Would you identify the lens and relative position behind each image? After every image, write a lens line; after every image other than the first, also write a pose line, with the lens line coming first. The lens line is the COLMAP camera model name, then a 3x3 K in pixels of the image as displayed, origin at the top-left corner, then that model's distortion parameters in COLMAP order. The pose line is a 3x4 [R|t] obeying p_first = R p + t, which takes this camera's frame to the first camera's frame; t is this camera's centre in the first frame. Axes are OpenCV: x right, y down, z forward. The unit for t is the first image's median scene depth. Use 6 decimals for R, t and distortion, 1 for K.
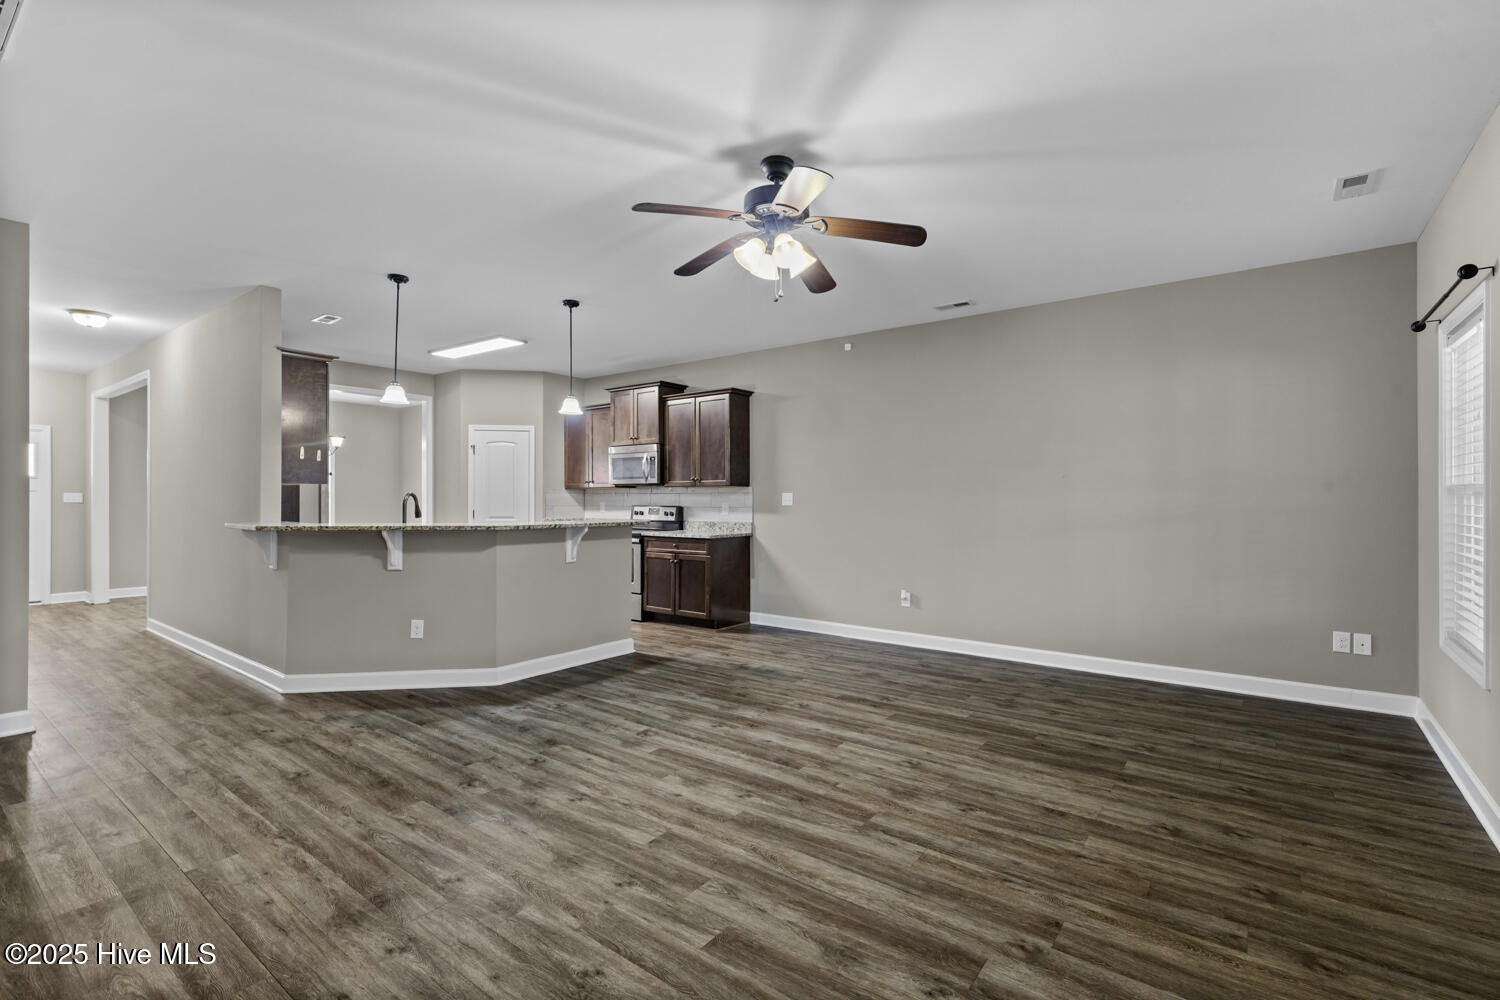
lens RADIAL K [[676.8, 0, 752.7], [0, 676.8, 484.9], [0, 0, 1]] dist [0.013074, -0.007492]
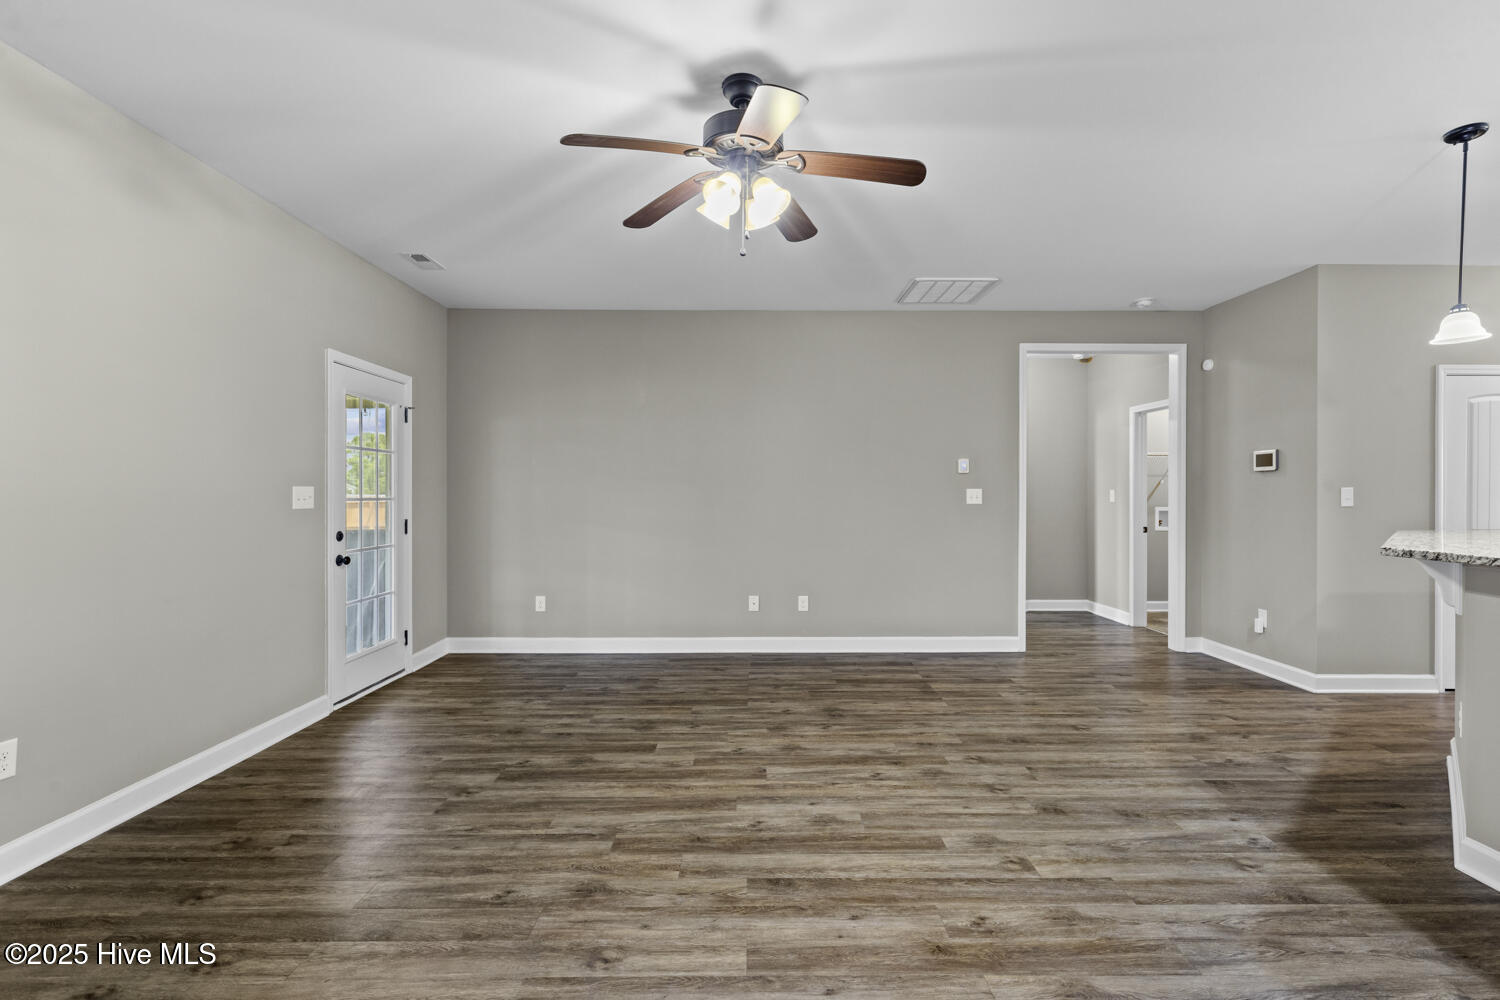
lens RADIAL K [[671.1, 0, 757.9], [0, 671.1, 497.5], [0, 0, 1]] dist [0.005240, -0.000983]
pose [[-0.790689, 0.001570, -0.612217, 0.527253], [0.009971, 0.999897, -0.010314, 0.033524], [0.612137, -0.014259, -0.790623, 1.696559]]
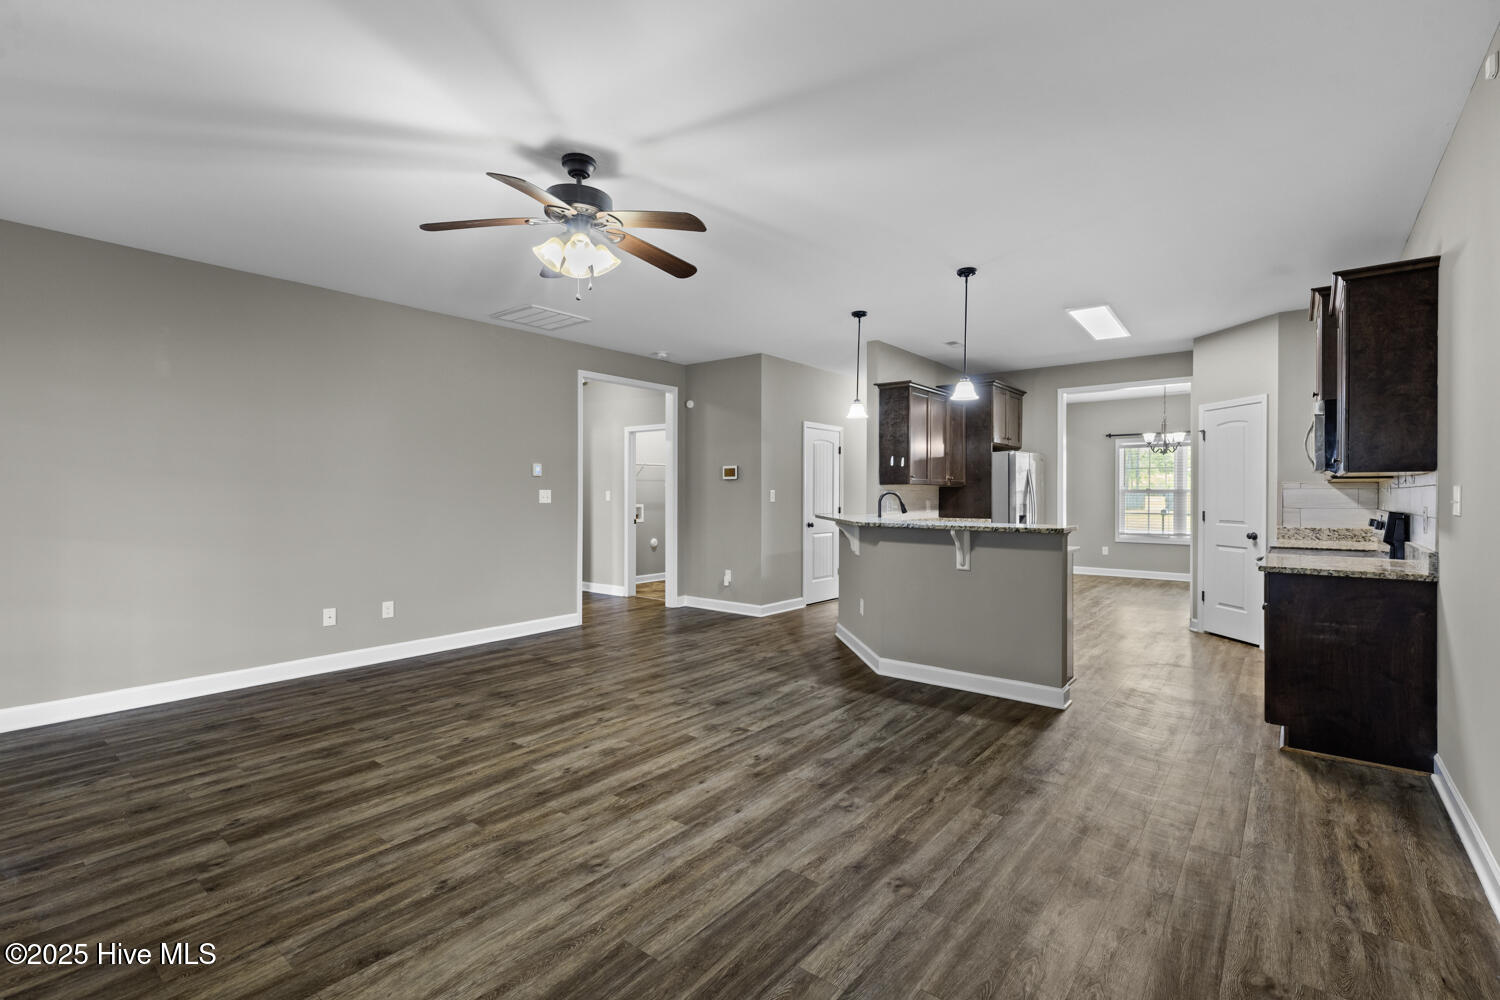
lens RADIAL K [[671.1, 0, 757.9], [0, 671.1, 497.5], [0, 0, 1]] dist [0.005240, -0.000983]
pose [[-0.023713, 0.004064, -0.999711, 1.039206], [0.018487, 0.999823, 0.003626, 0.024930], [0.999548, -0.018396, -0.023784, 1.324421]]
